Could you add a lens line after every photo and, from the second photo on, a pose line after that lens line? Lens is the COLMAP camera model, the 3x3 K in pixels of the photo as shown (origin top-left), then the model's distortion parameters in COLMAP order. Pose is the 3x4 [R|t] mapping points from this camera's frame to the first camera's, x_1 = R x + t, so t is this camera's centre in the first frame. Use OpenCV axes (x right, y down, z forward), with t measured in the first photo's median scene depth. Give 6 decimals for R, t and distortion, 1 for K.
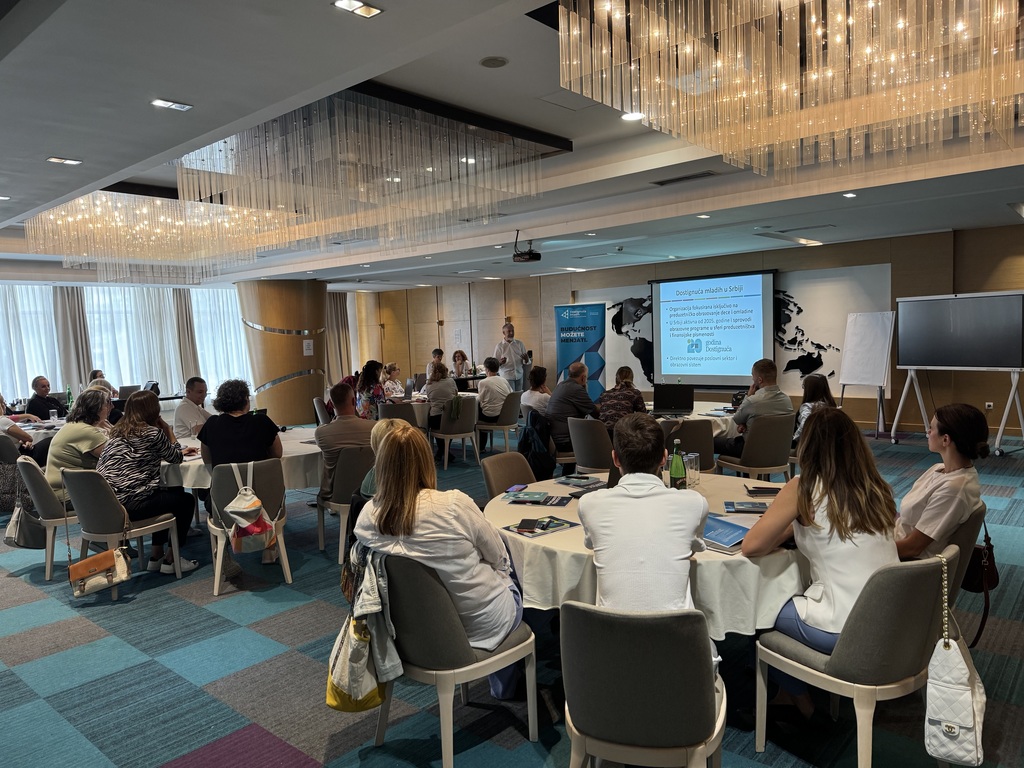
lens RADIAL K [[716.5, 0, 514.5], [0, 716.5, 393.7], [0, 0, 1]] dist [0.052537, -0.041348]
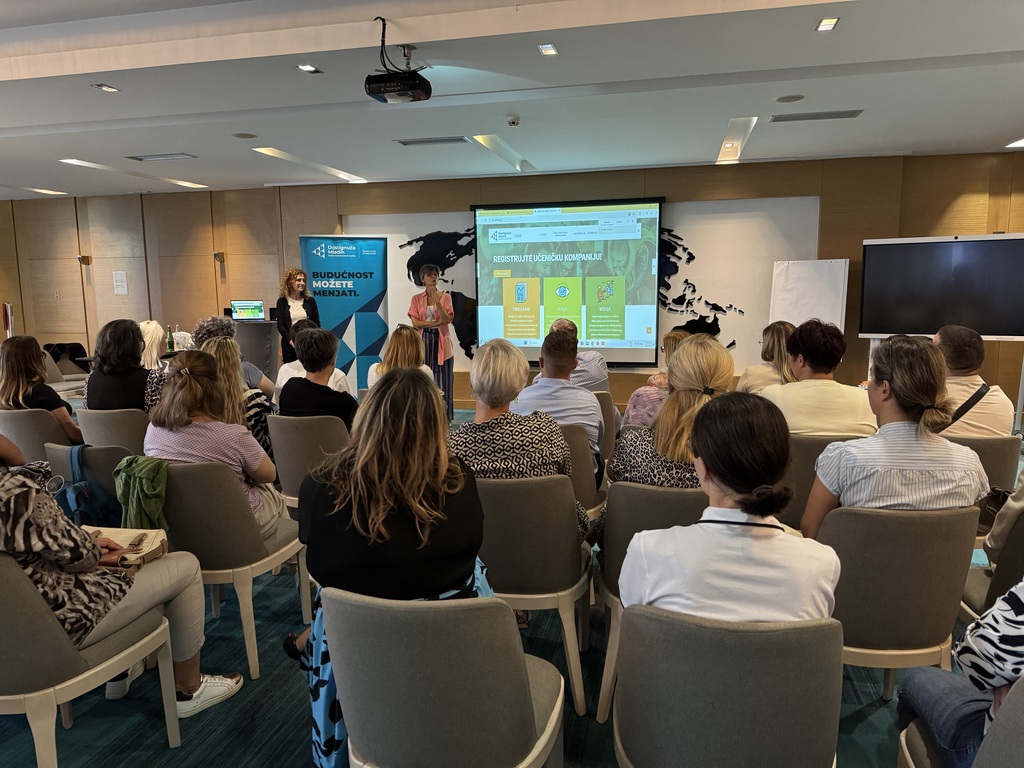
lens RADIAL K [[716.5, 0, 513.7], [0, 716.5, 391.2], [0, 0, 1]] dist [0.052537, -0.041348]
pose [[0.887745, -0.036357, 0.458898, -0.098115], [0.016811, 0.998772, 0.046609, -0.017453], [-0.460029, -0.033662, 0.887265, 0.429736]]
